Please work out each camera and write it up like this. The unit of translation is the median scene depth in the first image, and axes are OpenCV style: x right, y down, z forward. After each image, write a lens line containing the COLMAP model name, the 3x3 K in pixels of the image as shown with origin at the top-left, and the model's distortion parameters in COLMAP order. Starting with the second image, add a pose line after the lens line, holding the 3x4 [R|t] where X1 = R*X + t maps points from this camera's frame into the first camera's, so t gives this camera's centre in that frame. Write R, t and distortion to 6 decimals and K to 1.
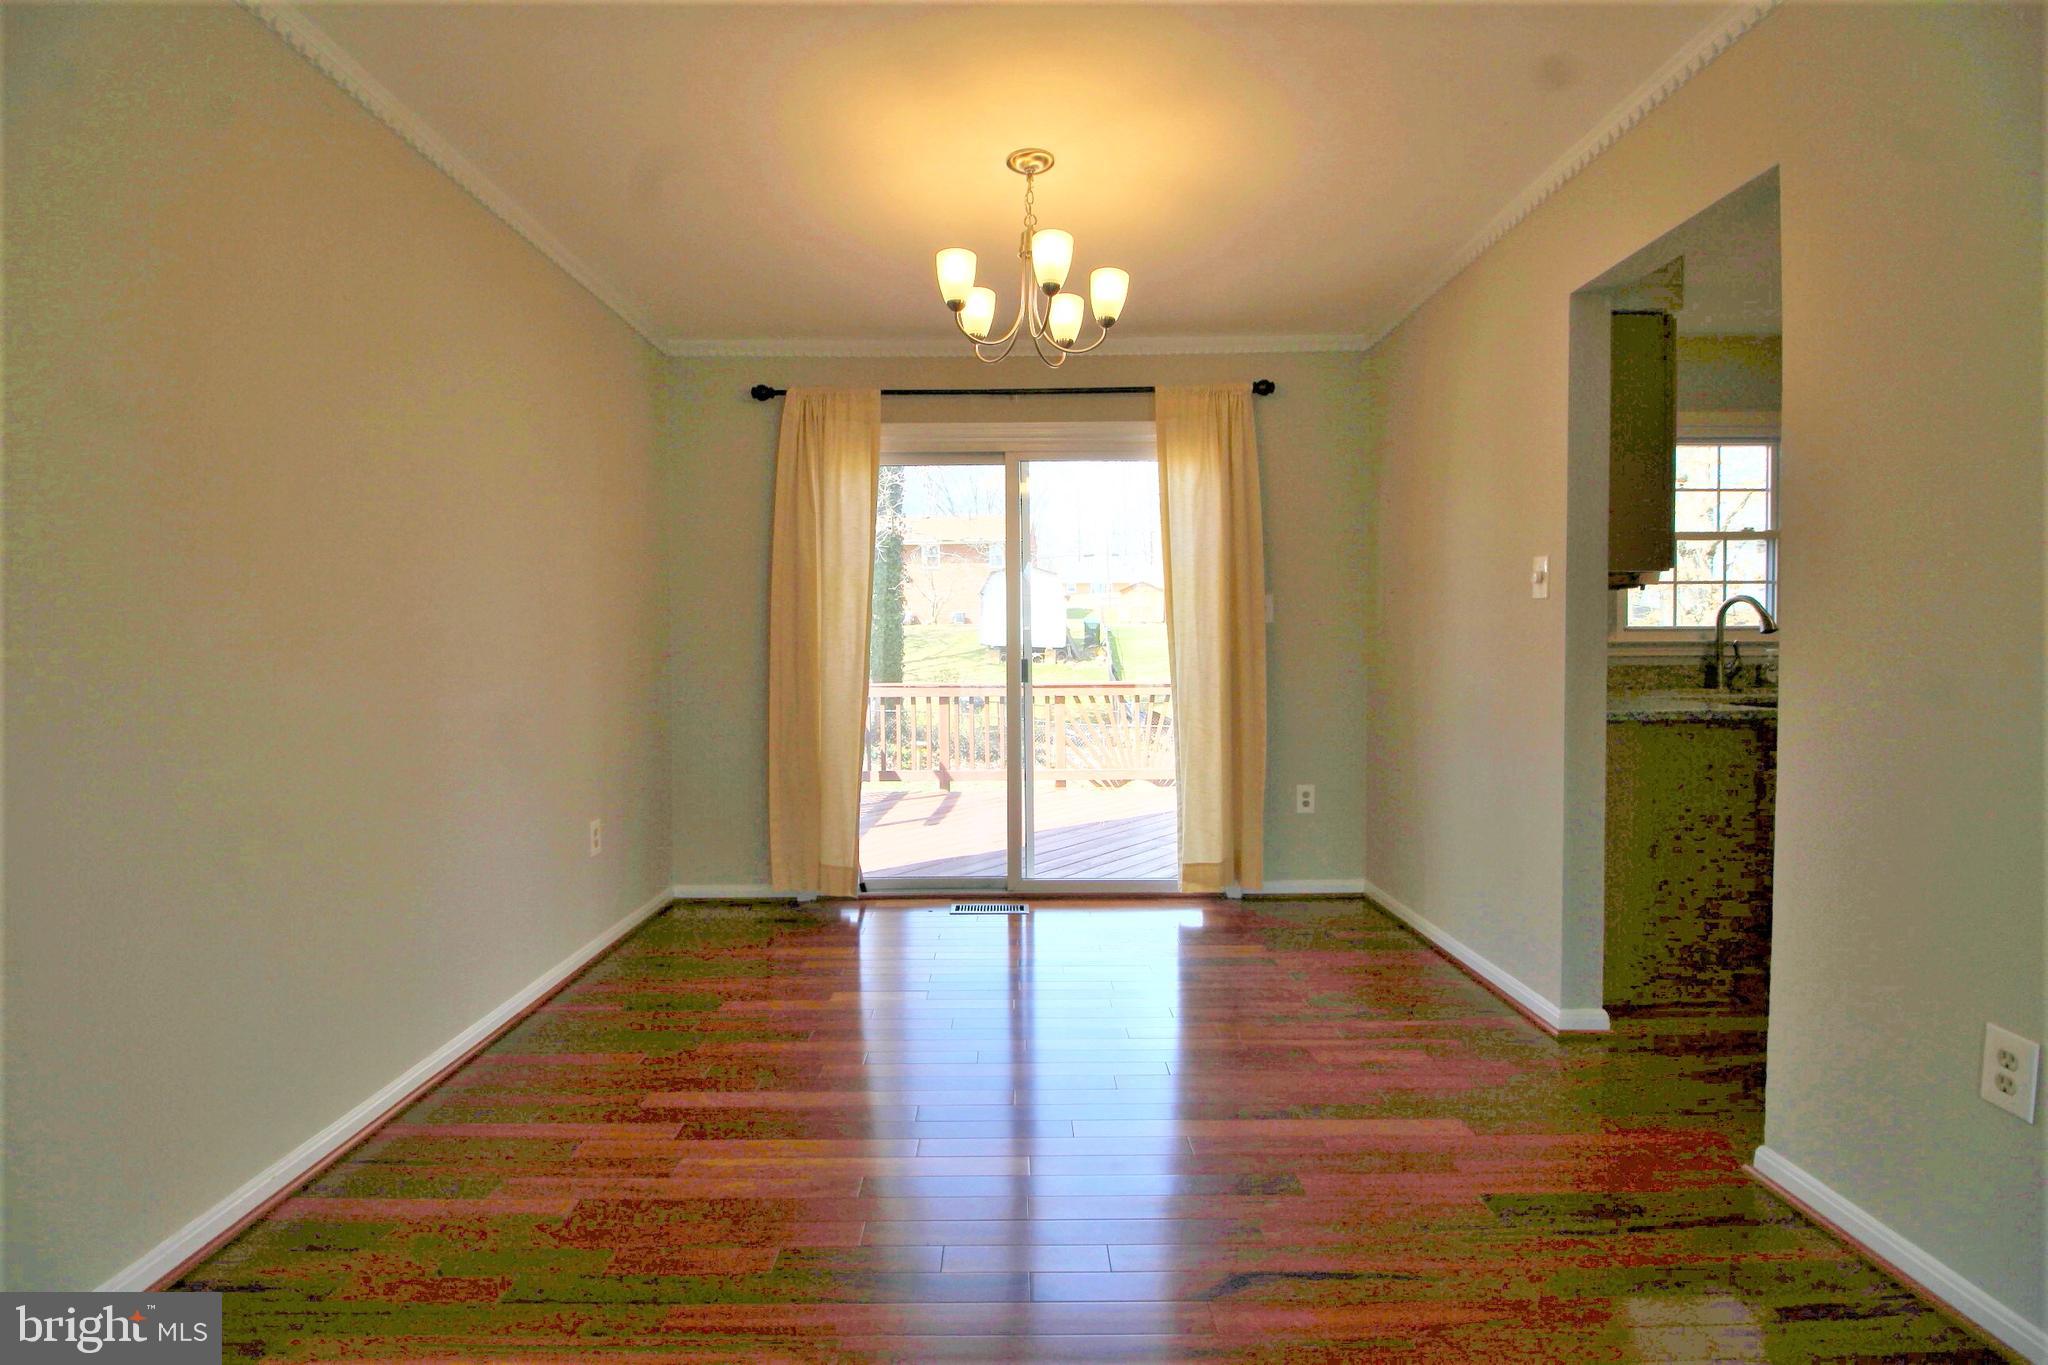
lens RADIAL K [[954.3, 0, 1004.9], [0, 954.3, 673.8], [0, 0, 1]] dist [-0.001166, -0.011641]
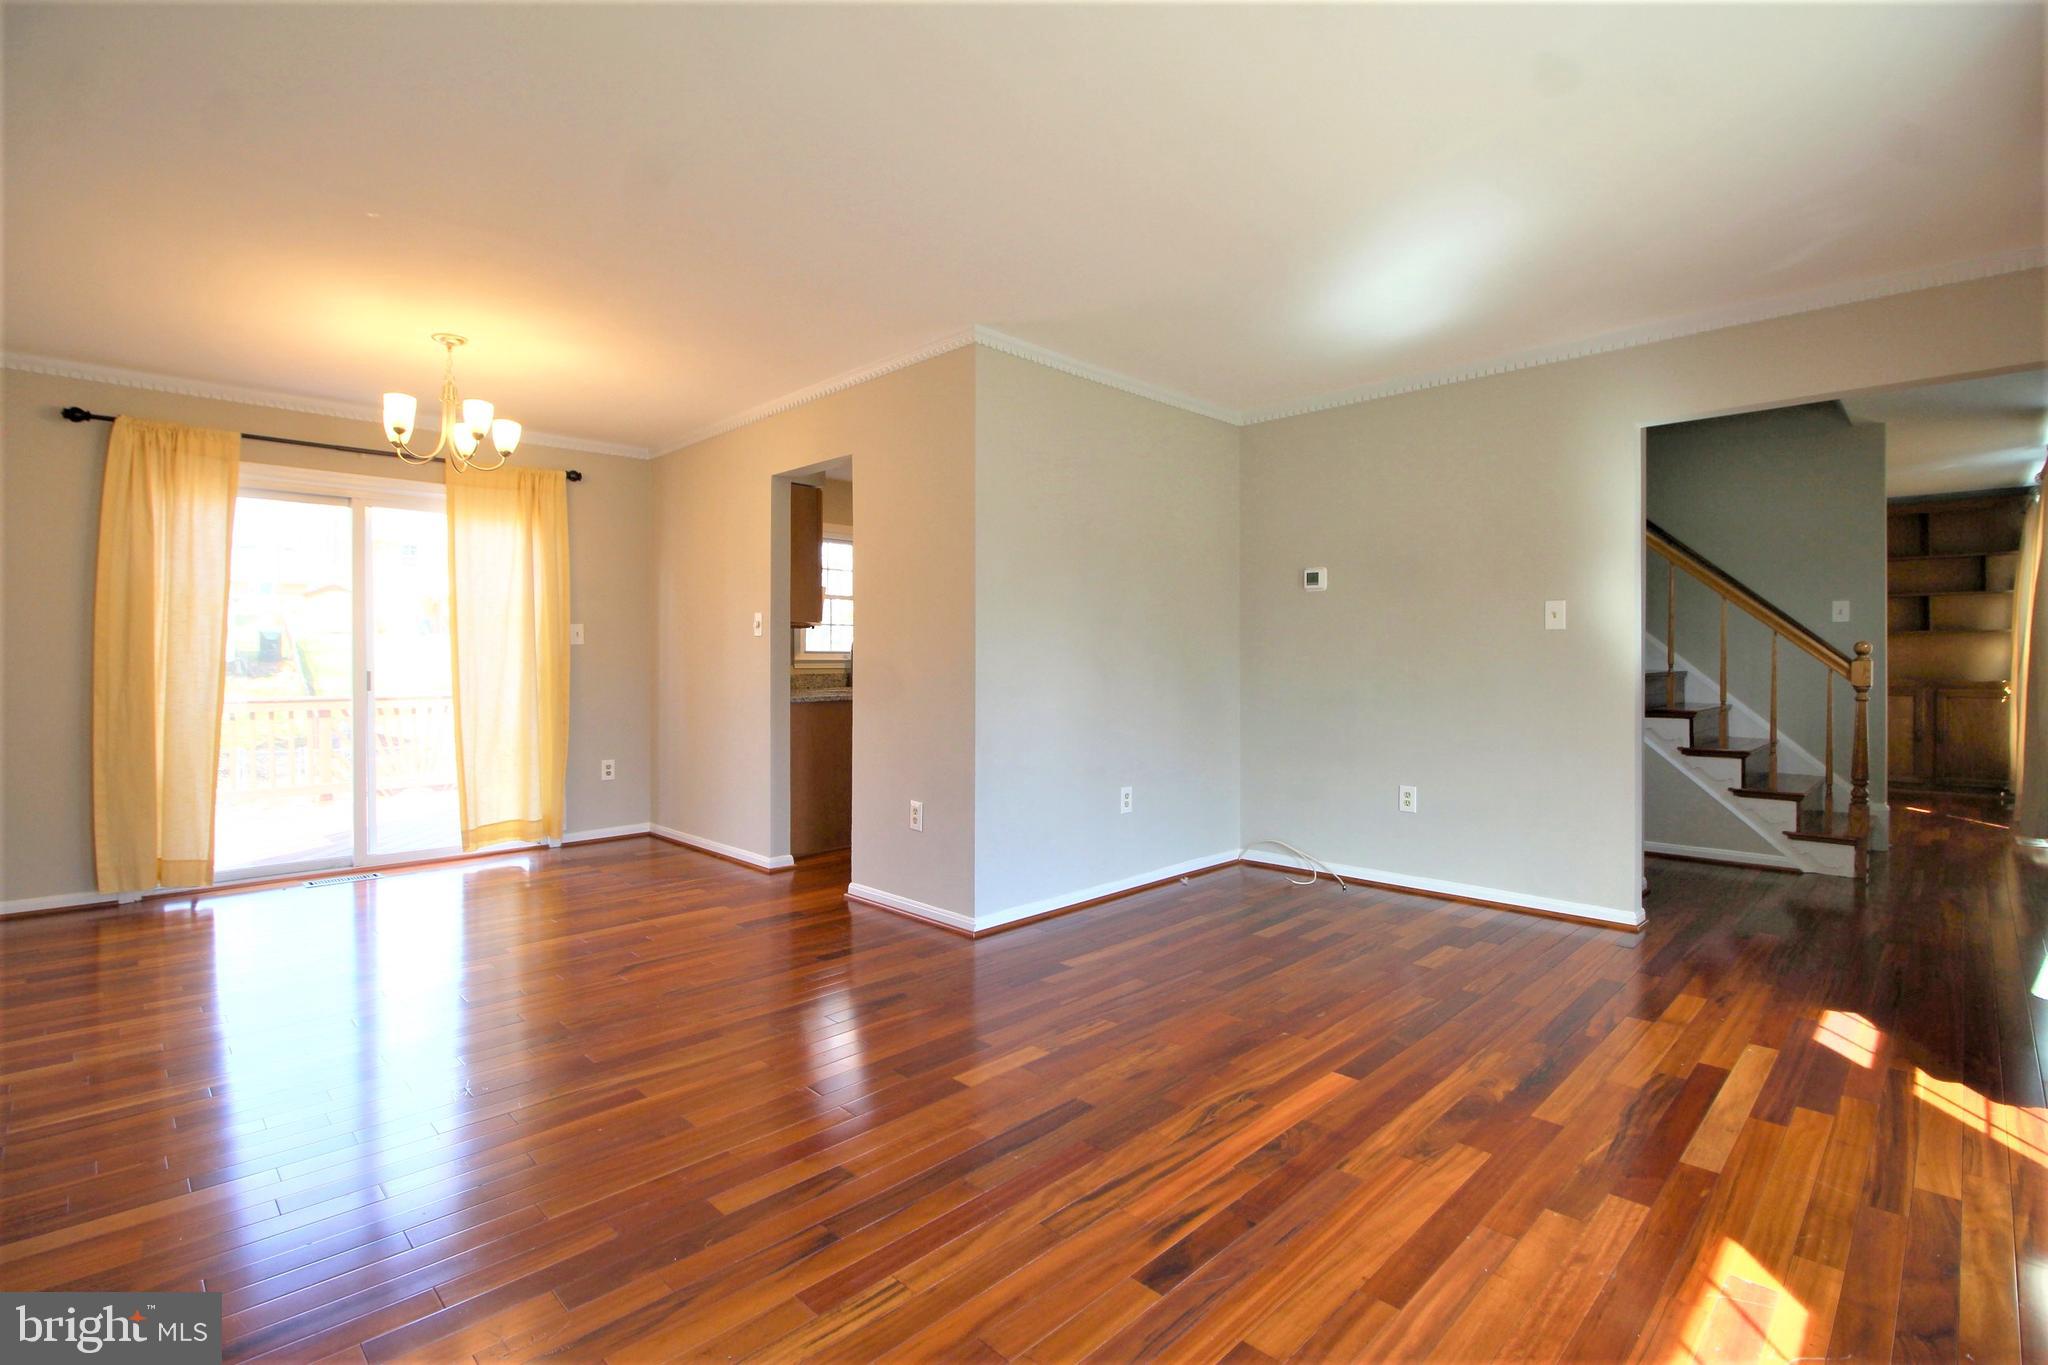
lens RADIAL K [[949.0, 0, 1017.0], [0, 949.0, 663.0], [0, 0, 1]] dist [0.001647, -0.011074]
pose [[0.706627, 0.004447, 0.707572, -0.260643], [0.015582, 0.999640, -0.021844, 0.012704], [-0.707415, 0.026461, 0.706303, -0.442842]]
